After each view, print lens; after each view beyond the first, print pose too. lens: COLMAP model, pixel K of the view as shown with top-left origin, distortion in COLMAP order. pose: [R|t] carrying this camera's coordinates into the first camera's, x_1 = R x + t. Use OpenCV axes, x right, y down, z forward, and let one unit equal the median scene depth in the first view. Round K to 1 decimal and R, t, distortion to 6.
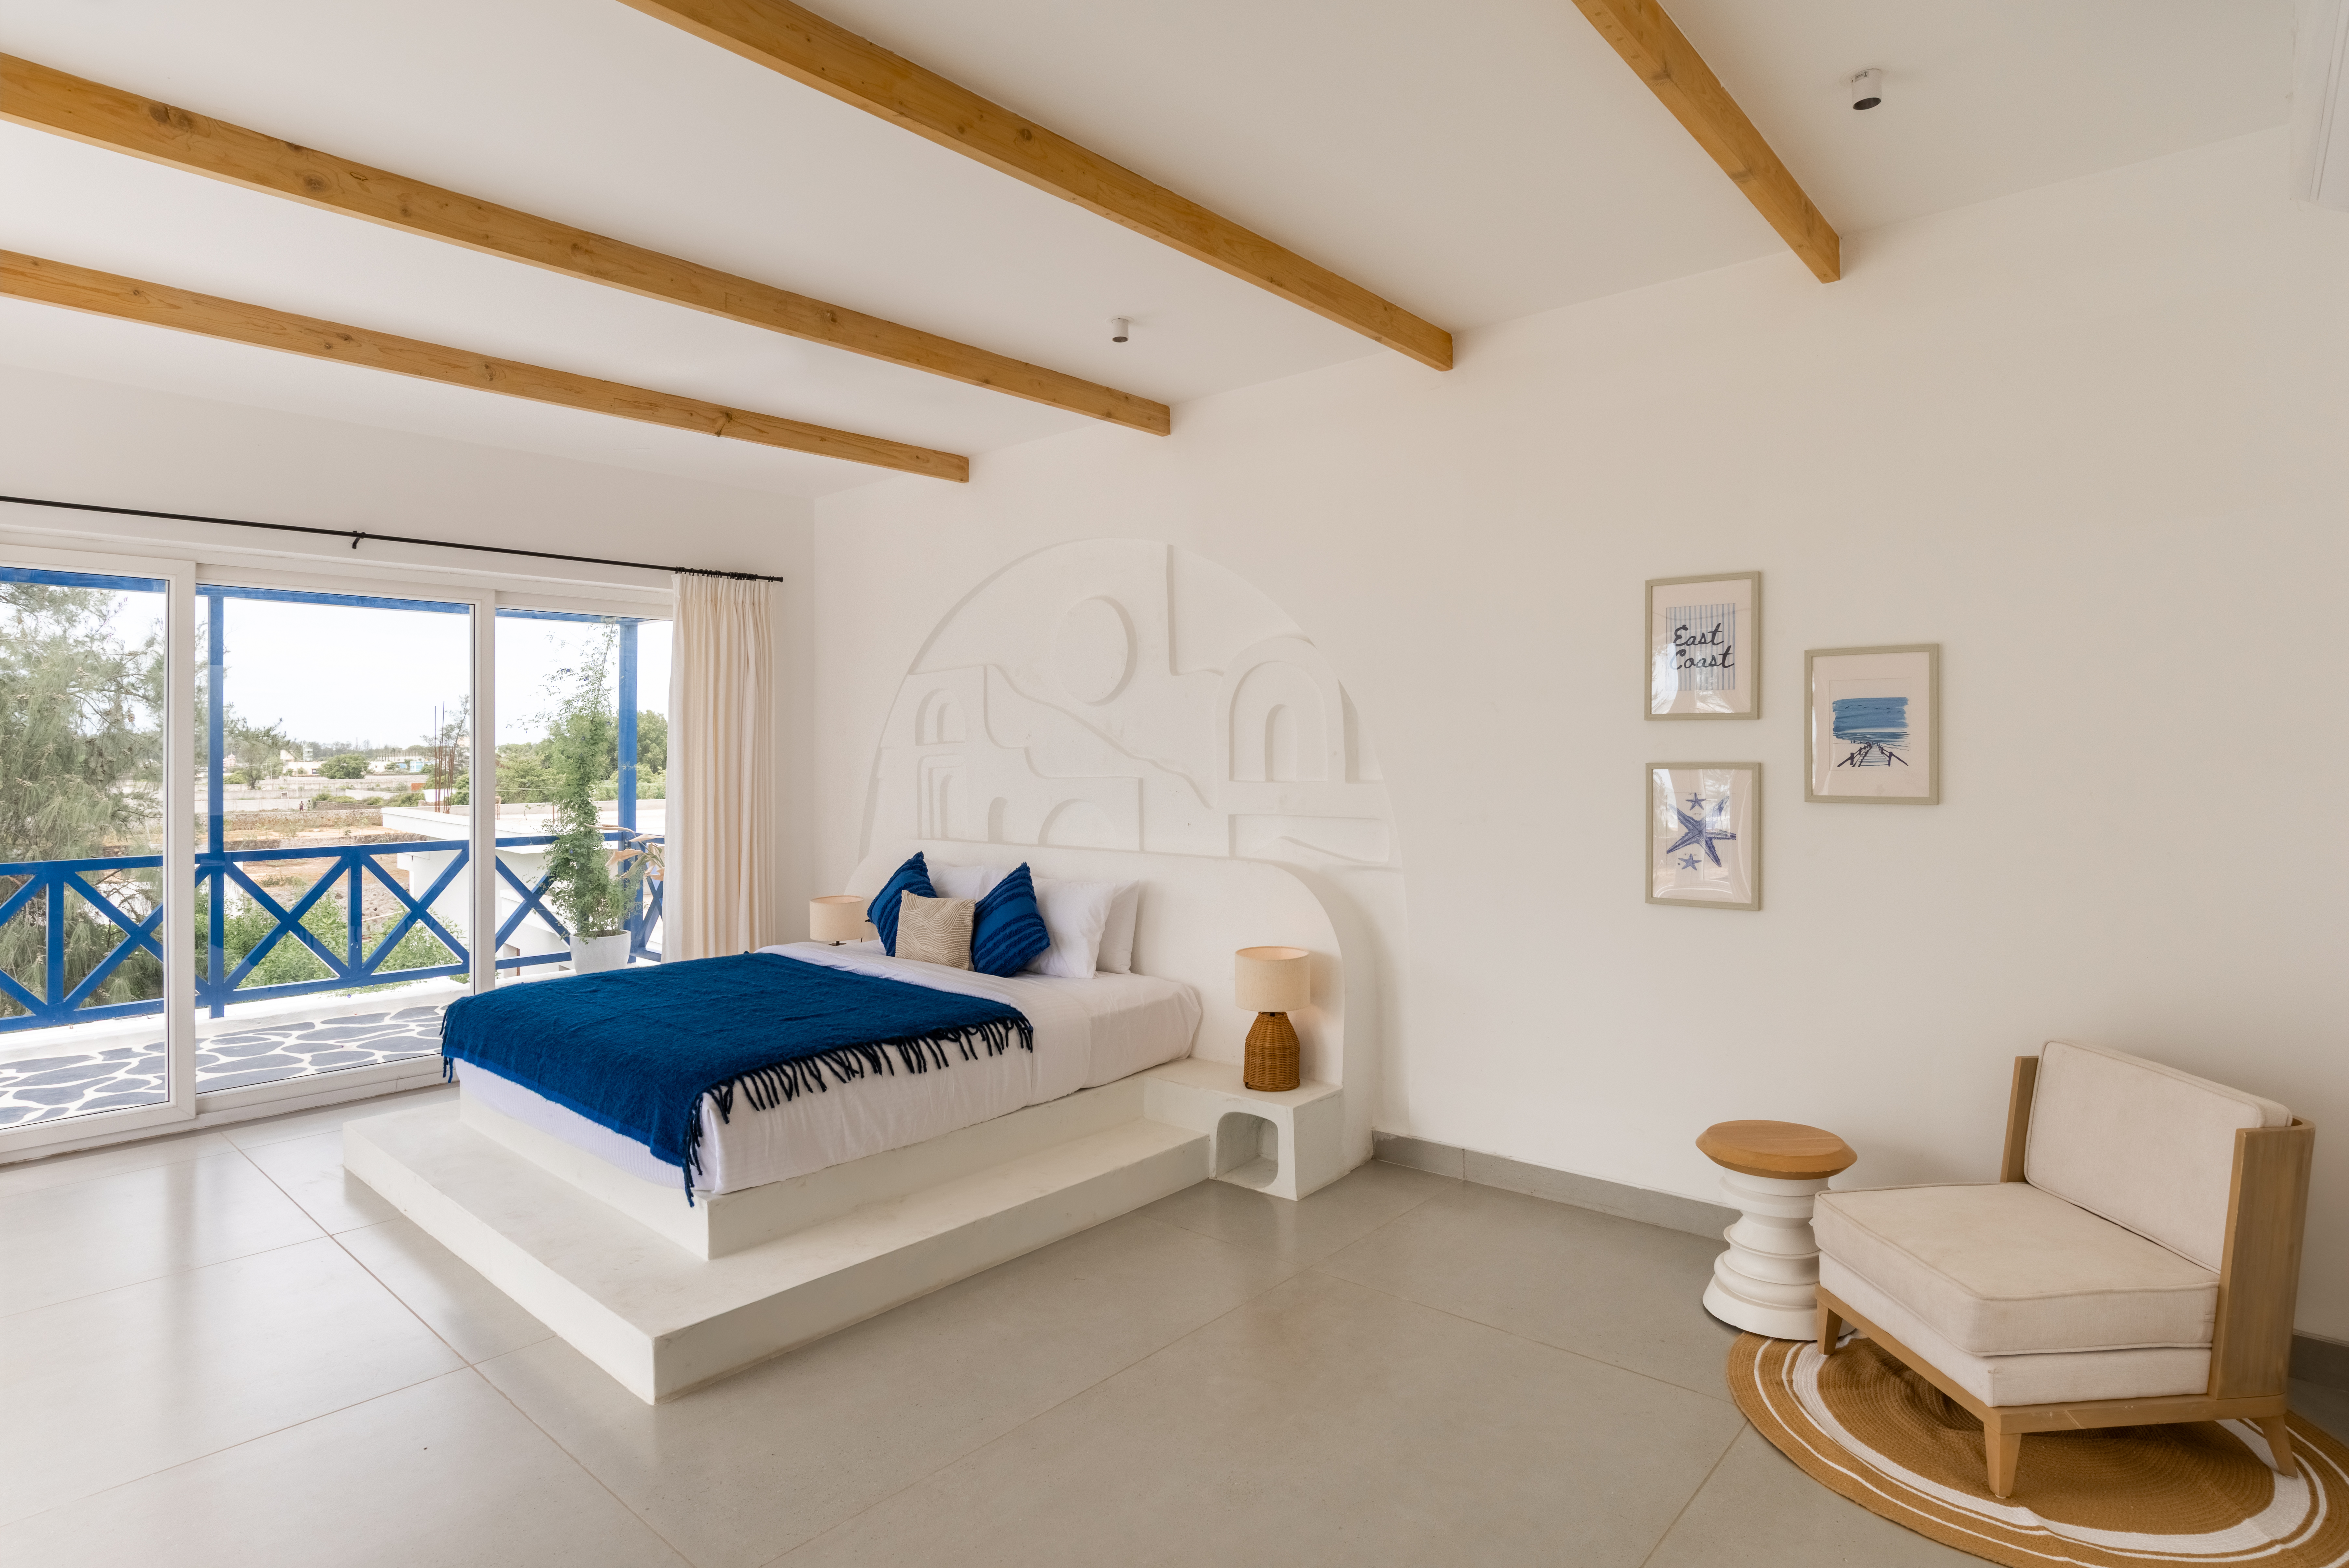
lens RADIAL K [[1221.4, 0, 1177.7], [0, 1221.4, 743.1], [0, 0, 1]] dist [-0.067054, 0.029282]
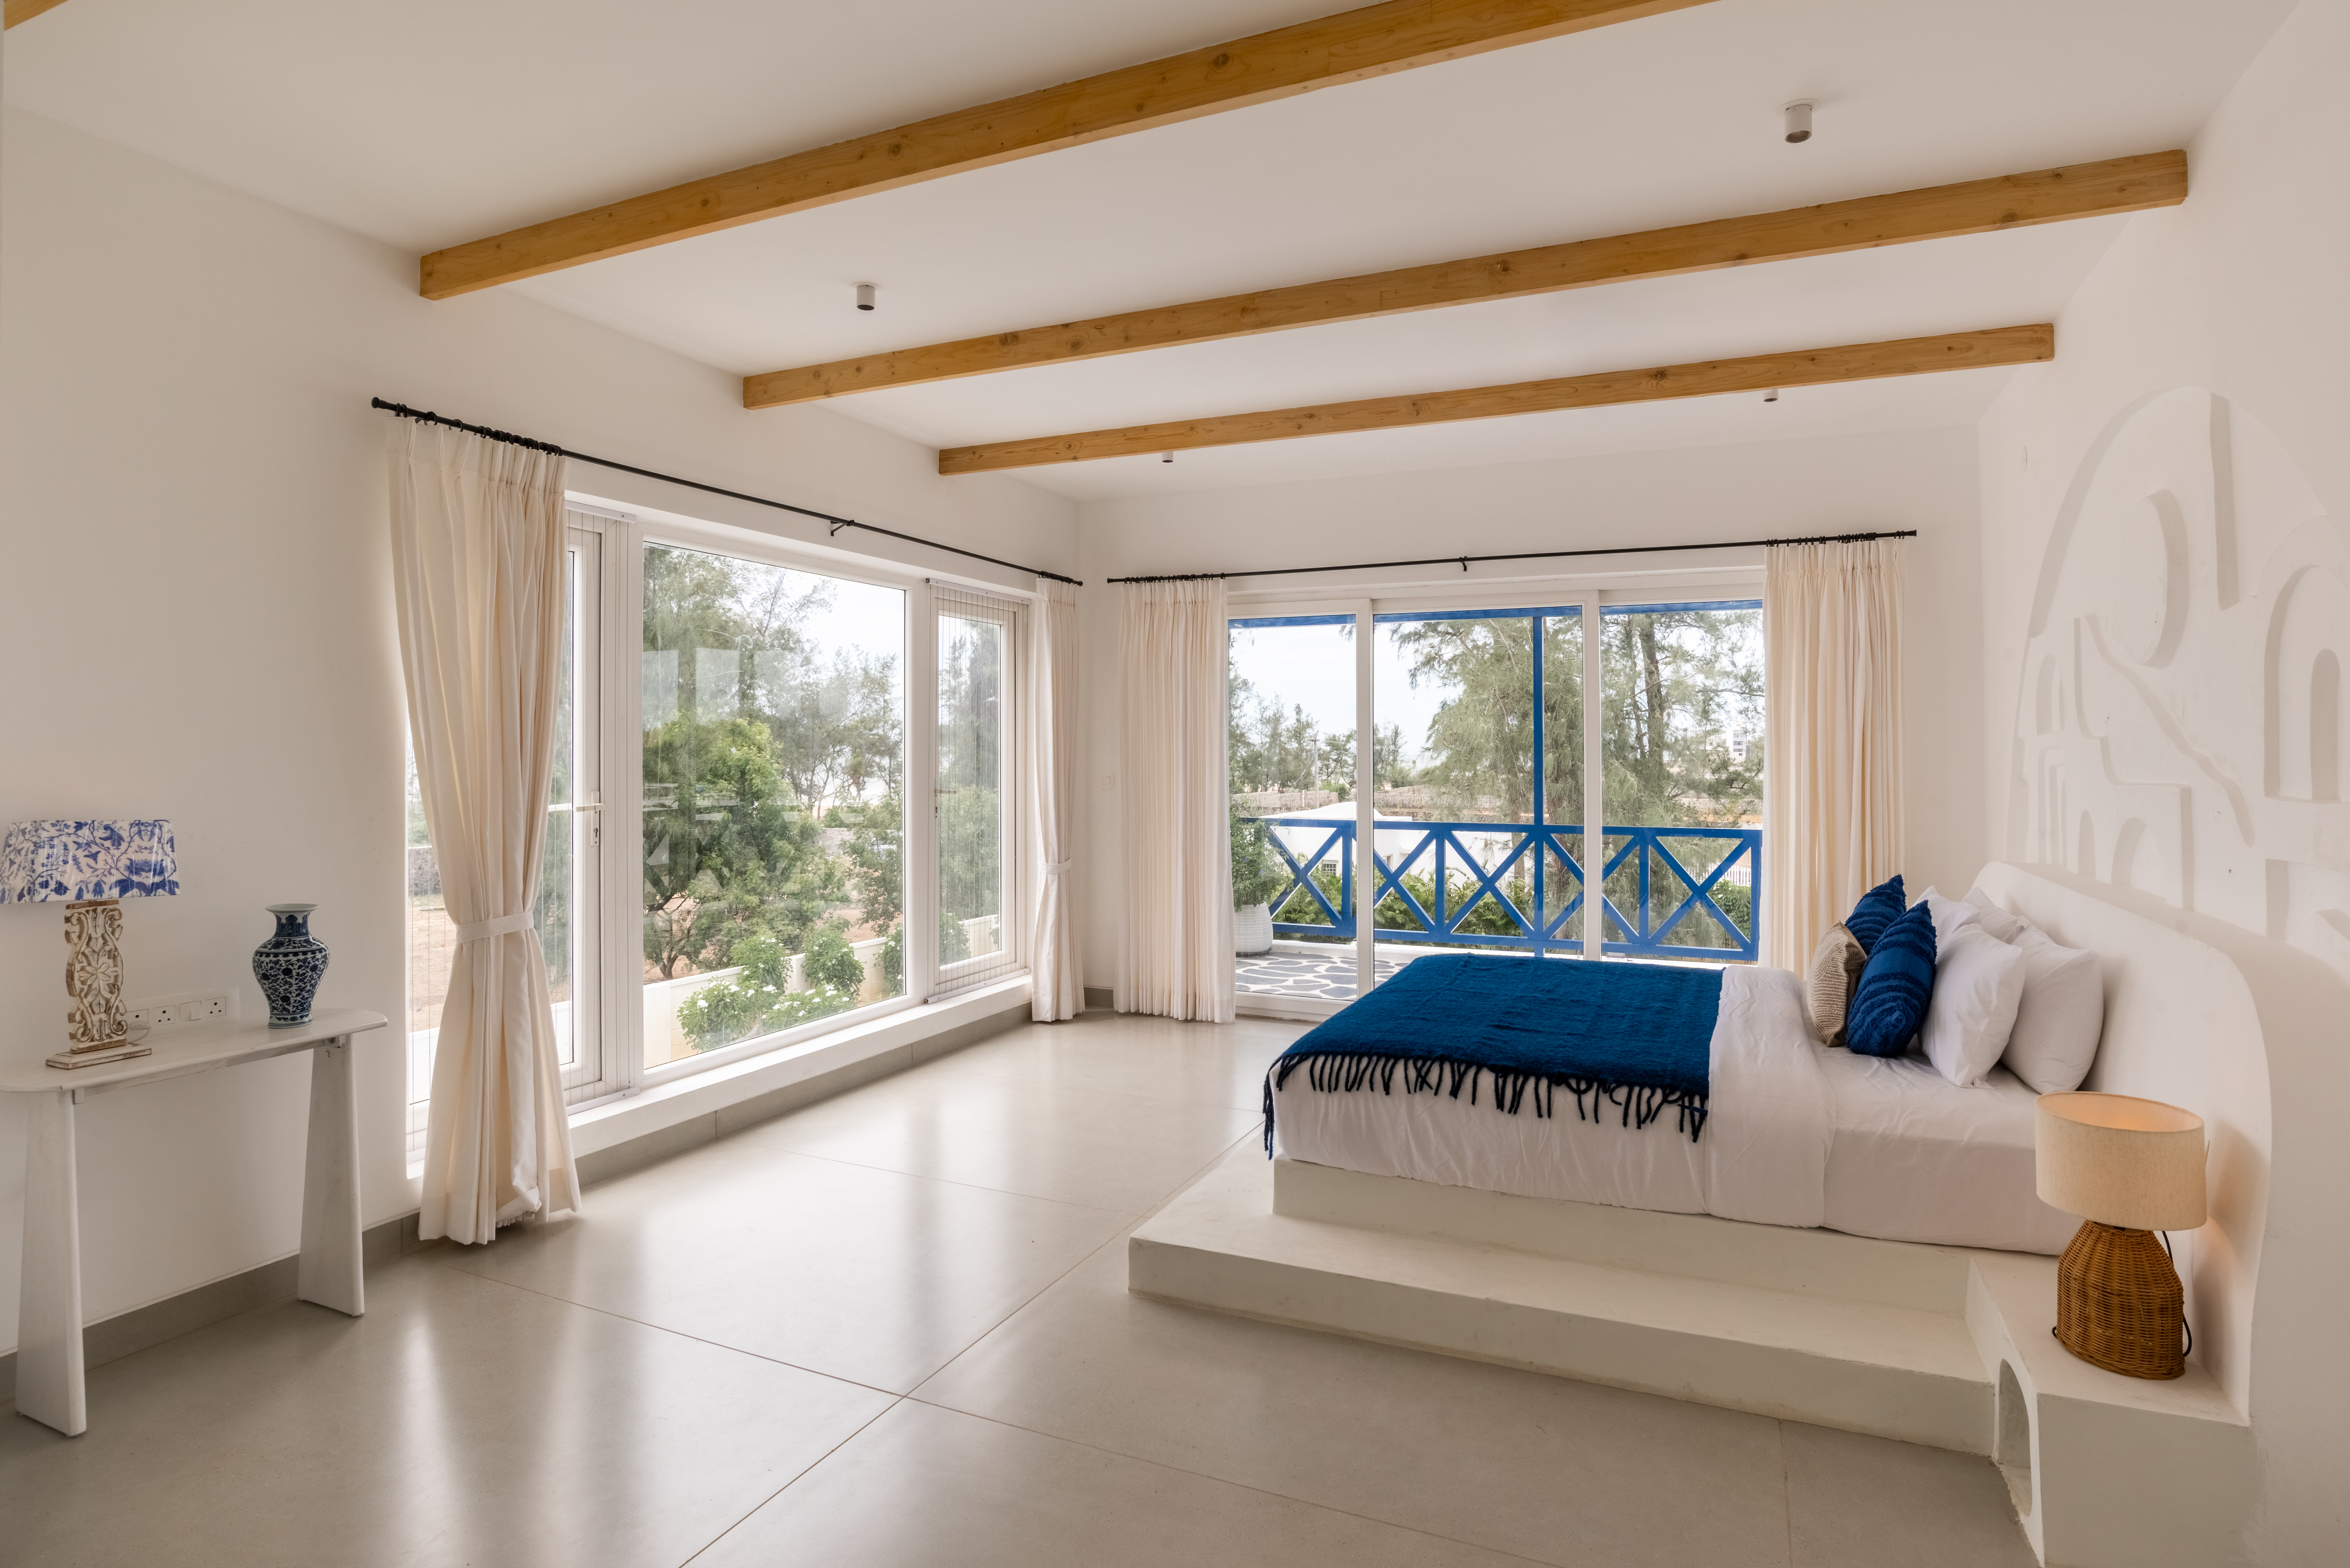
lens RADIAL K [[1221.8, 0, 1178.2], [0, 1221.8, 743.1], [0, 0, 1]] dist [-0.067054, 0.029282]
pose [[0.289465, 0.002052, -0.957186, 0.492364], [0.003859, 0.999987, 0.003311, 0.003310], [0.957181, -0.004653, 0.289453, 0.475948]]
